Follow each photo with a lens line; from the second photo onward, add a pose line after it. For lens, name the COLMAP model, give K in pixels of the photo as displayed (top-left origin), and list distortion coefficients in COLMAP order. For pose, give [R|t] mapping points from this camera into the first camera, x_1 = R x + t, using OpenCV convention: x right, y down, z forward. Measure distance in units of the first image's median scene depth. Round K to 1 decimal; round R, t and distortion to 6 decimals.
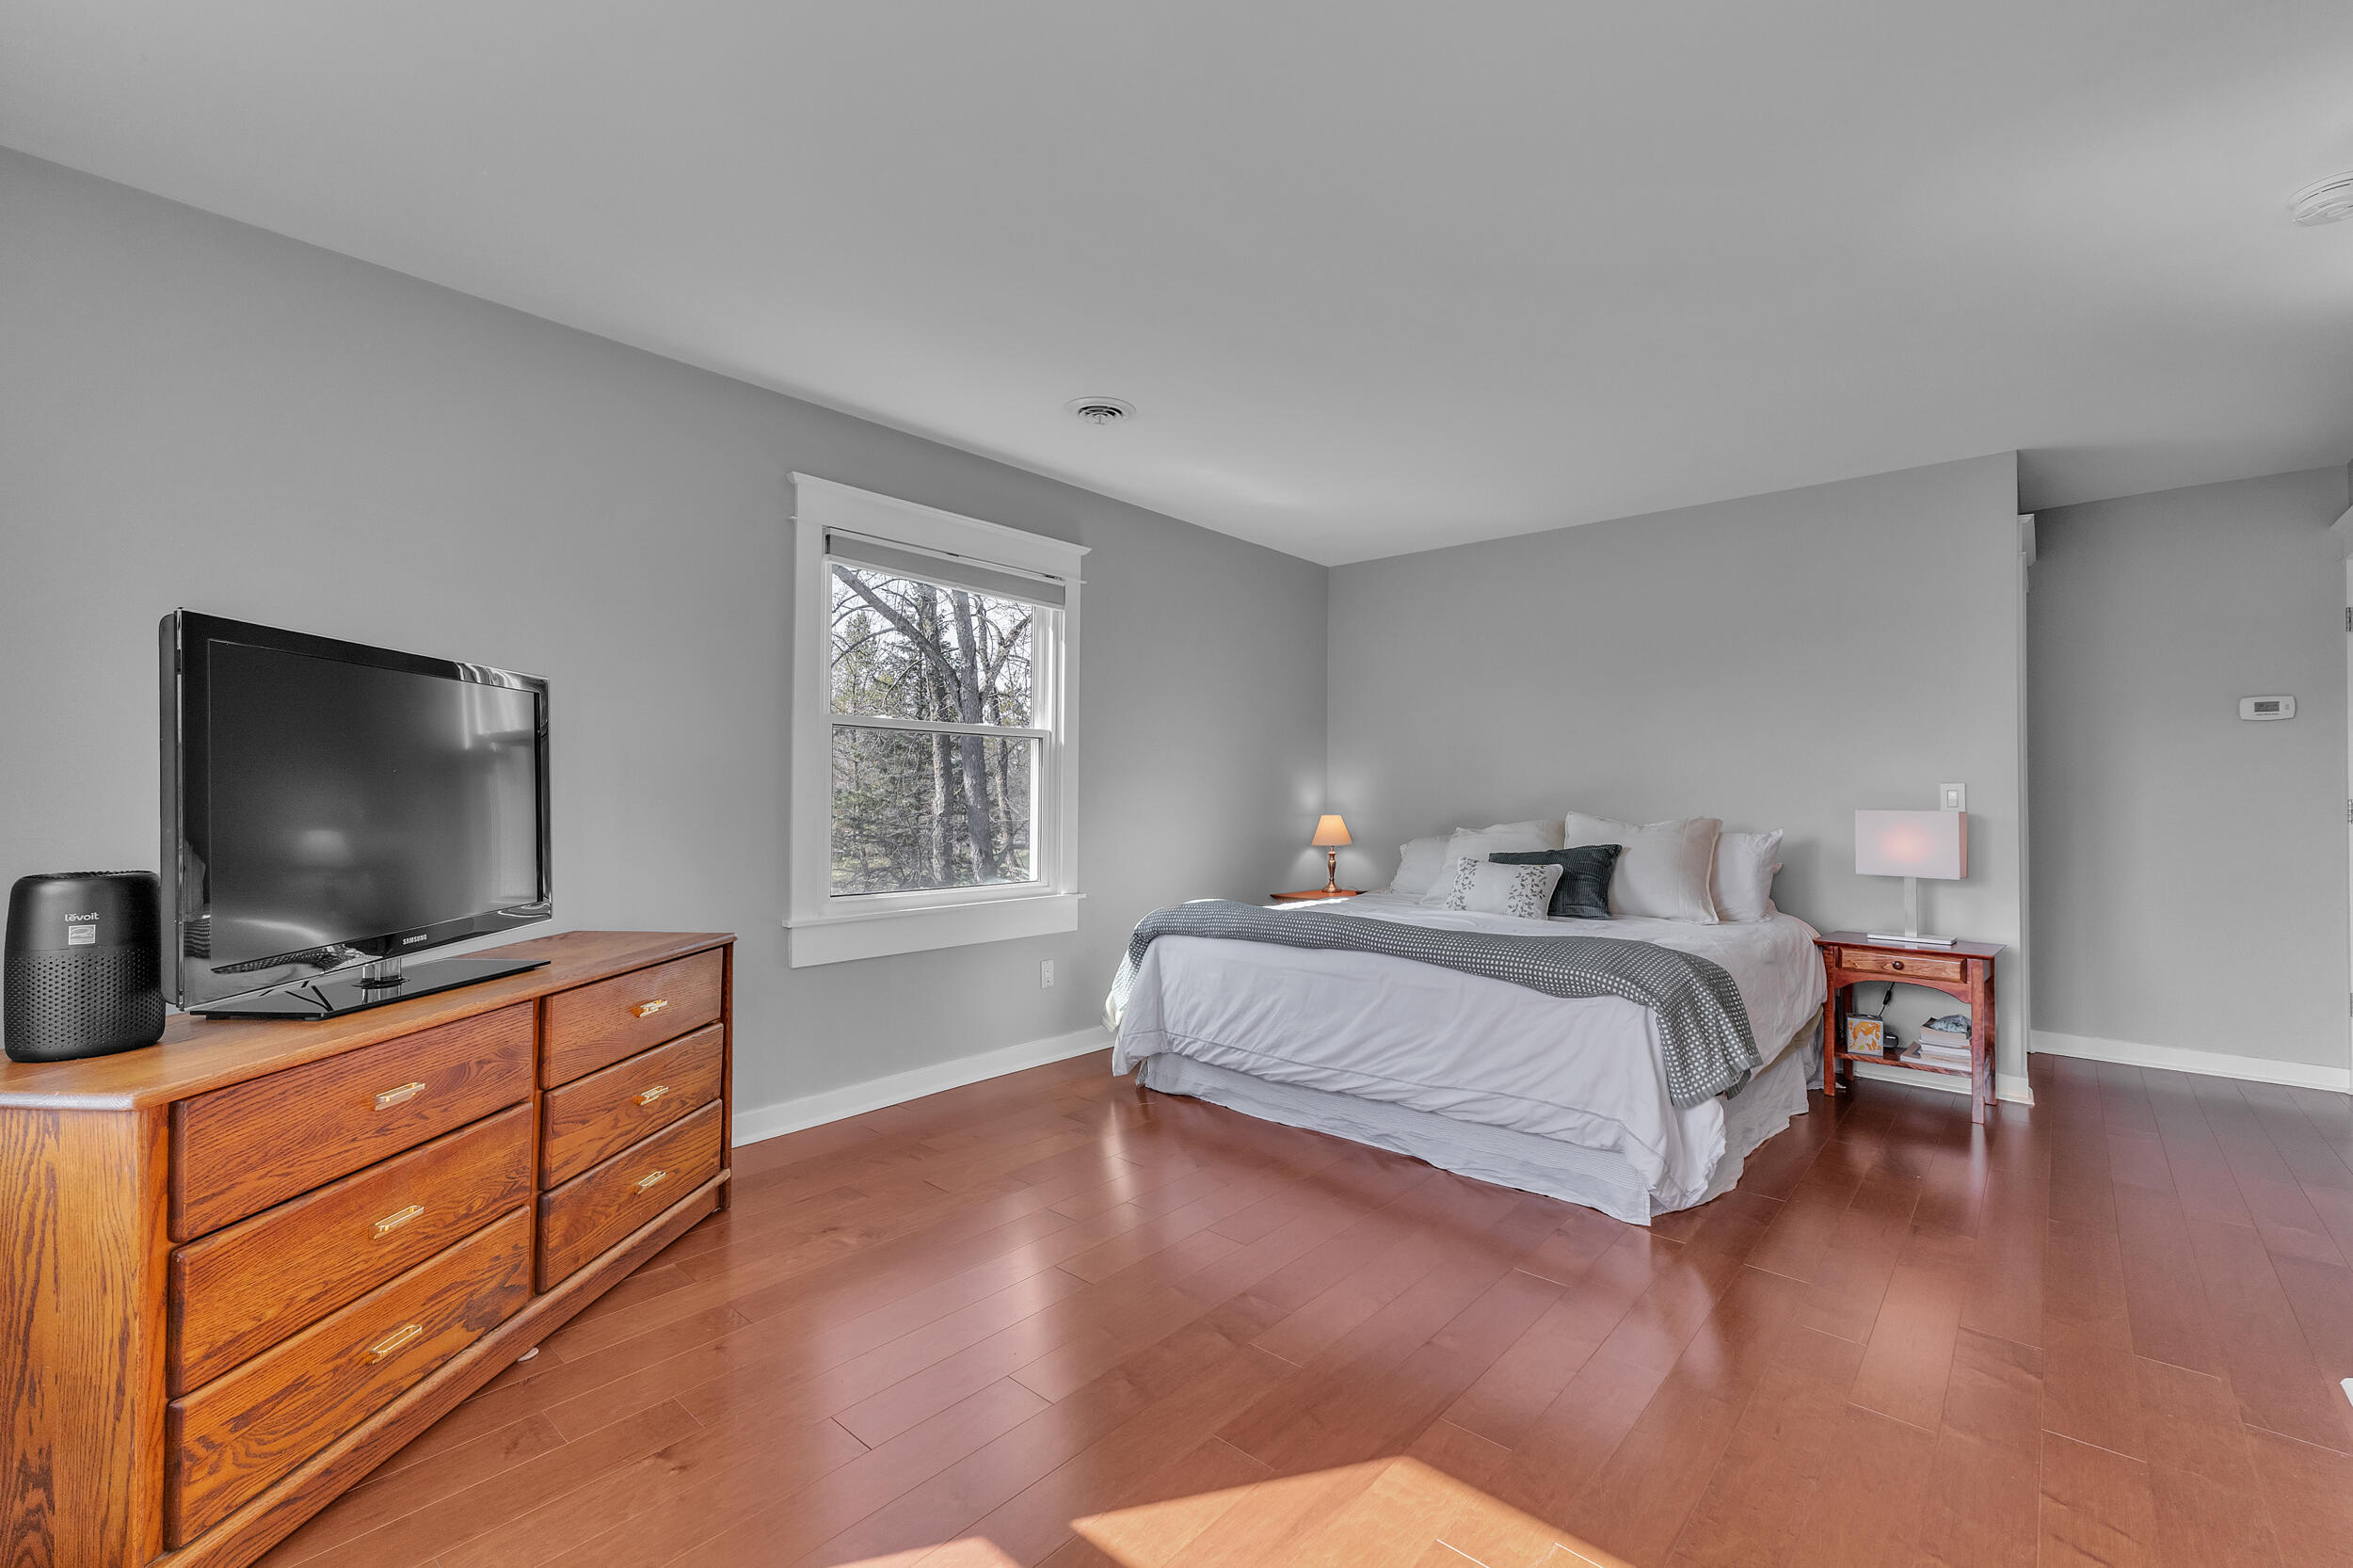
lens RADIAL K [[1010.4, 0, 1179.2], [0, 1010.4, 770.1], [0, 0, 1]] dist [-0.012261, 0.000035]
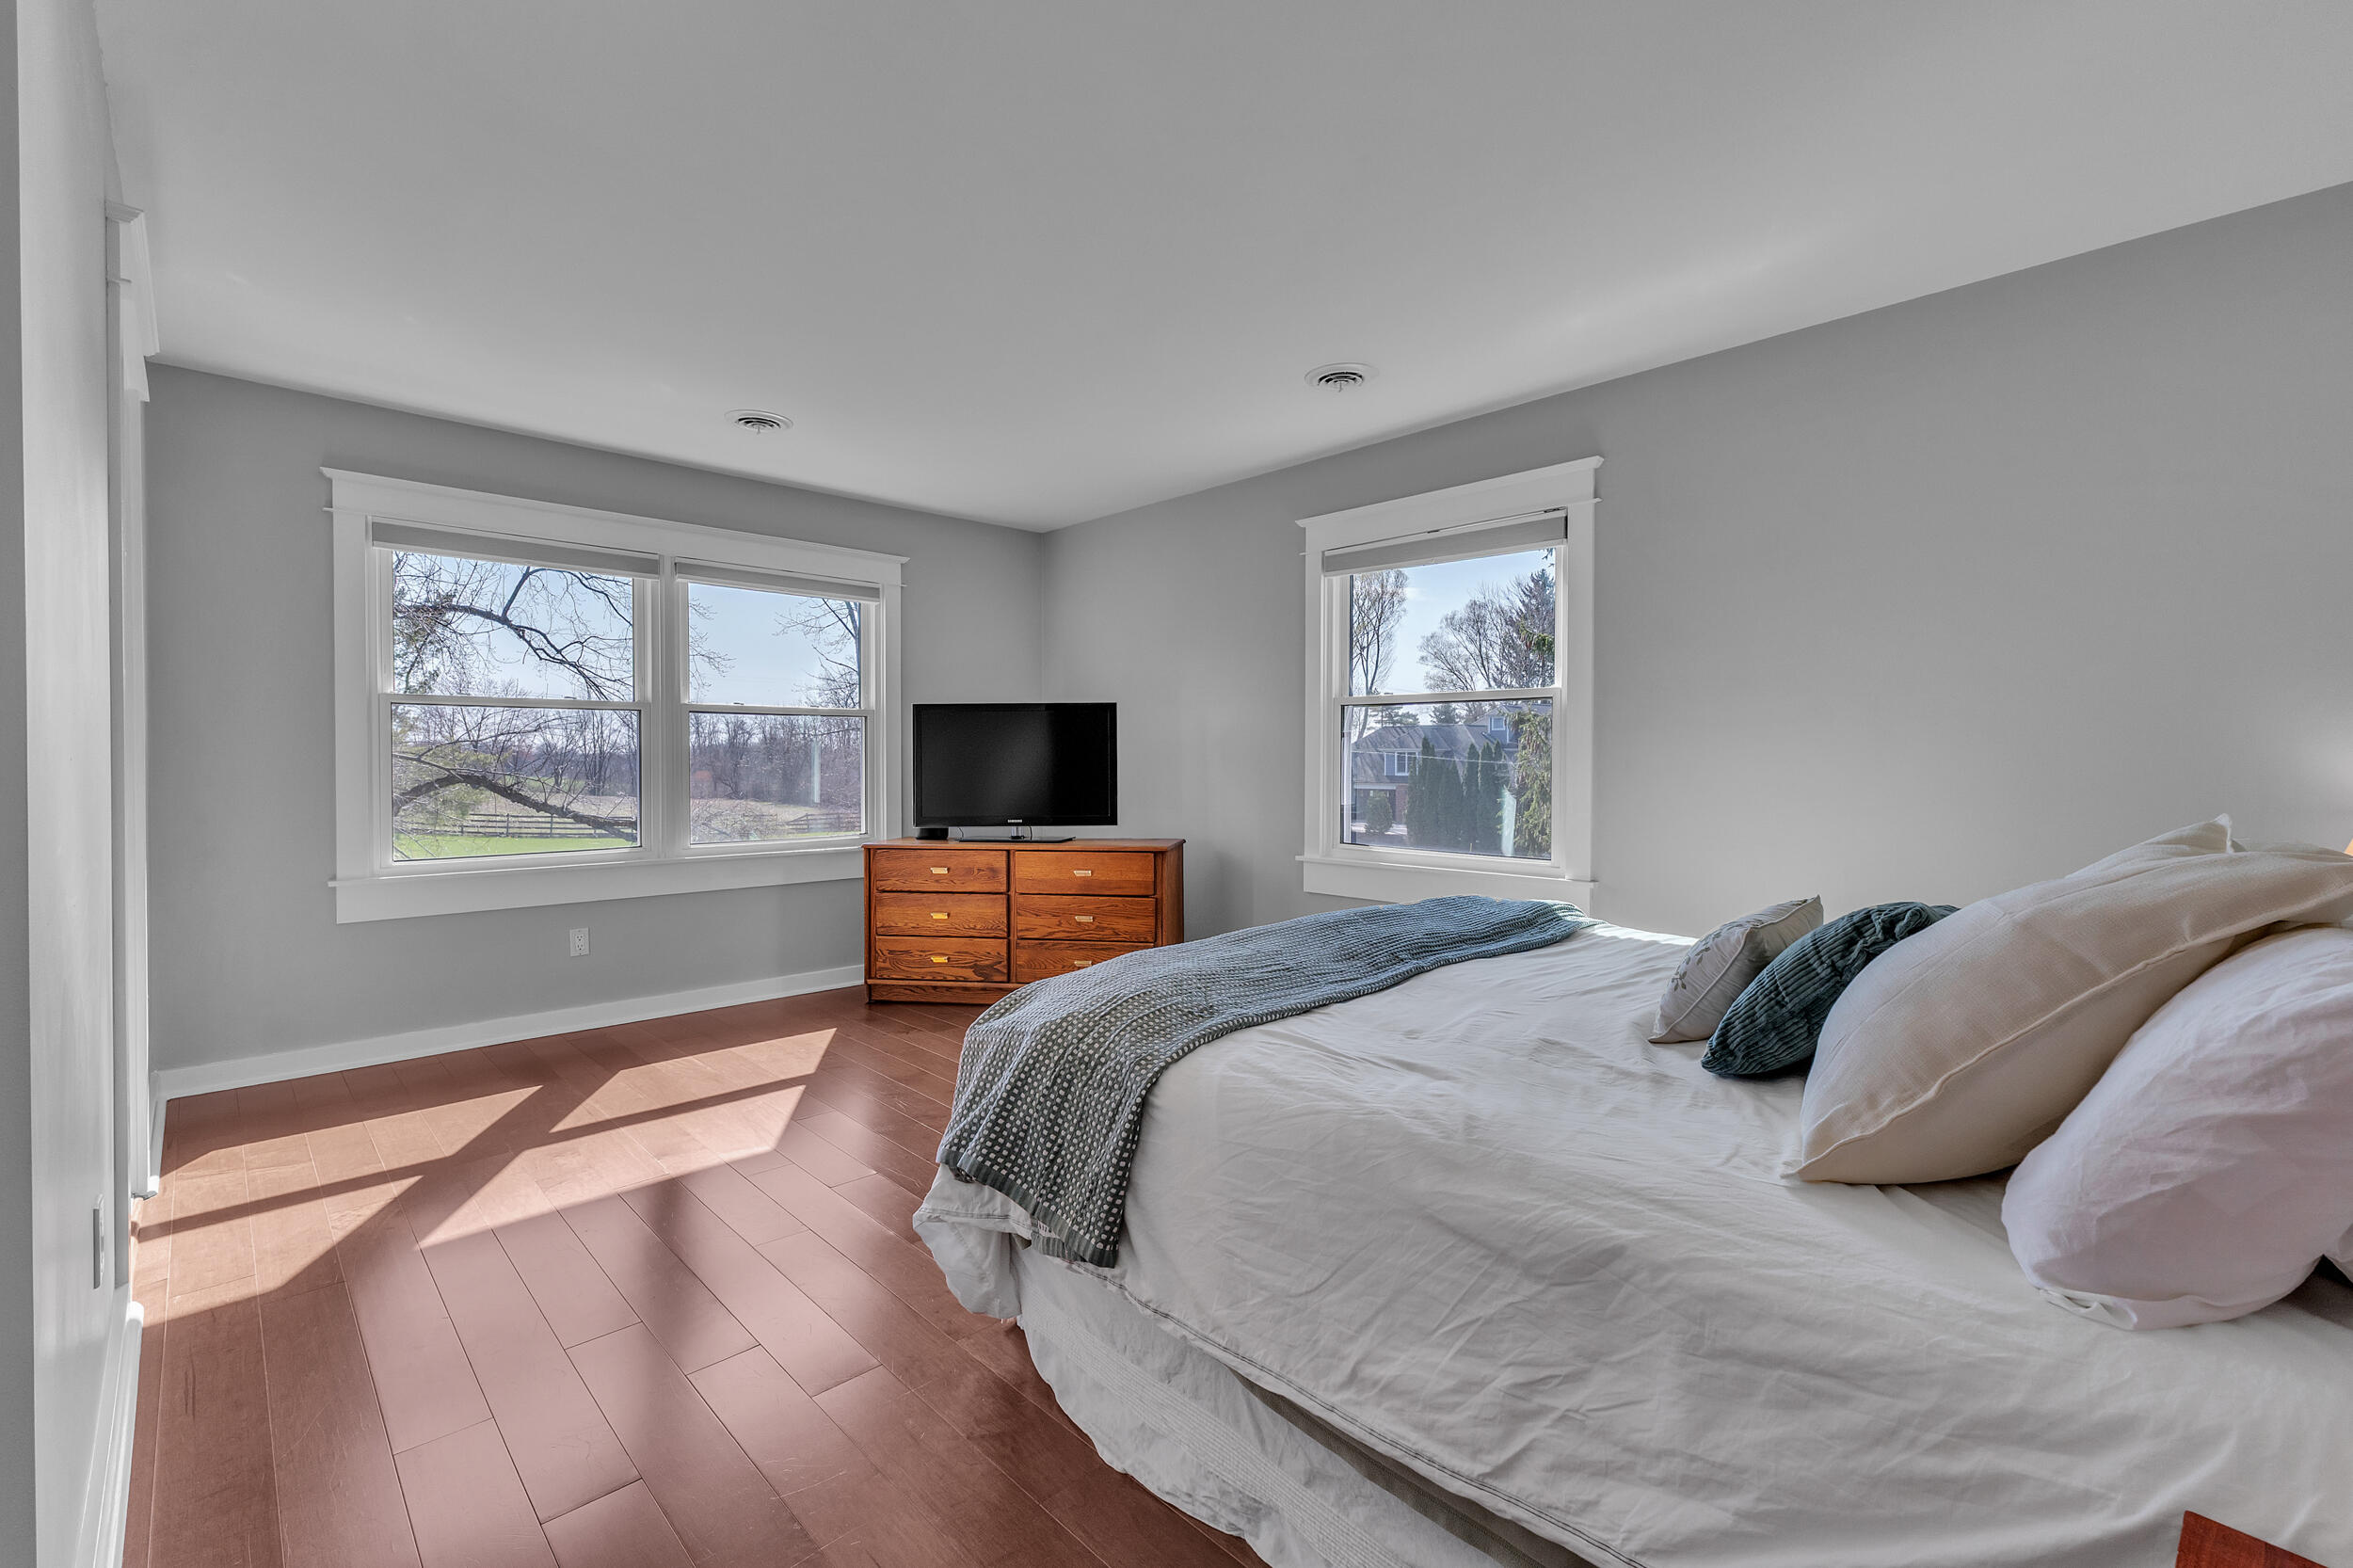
lens RADIAL K [[1010.4, 0, 1179.2], [0, 1010.4, 770.1], [0, 0, 1]] dist [-0.012261, 0.000035]
pose [[-0.076442, 0.006069, -0.997056, 1.625296], [0.018808, 0.999812, 0.004644, 0.043881], [0.996897, -0.018398, -0.076542, 1.588450]]
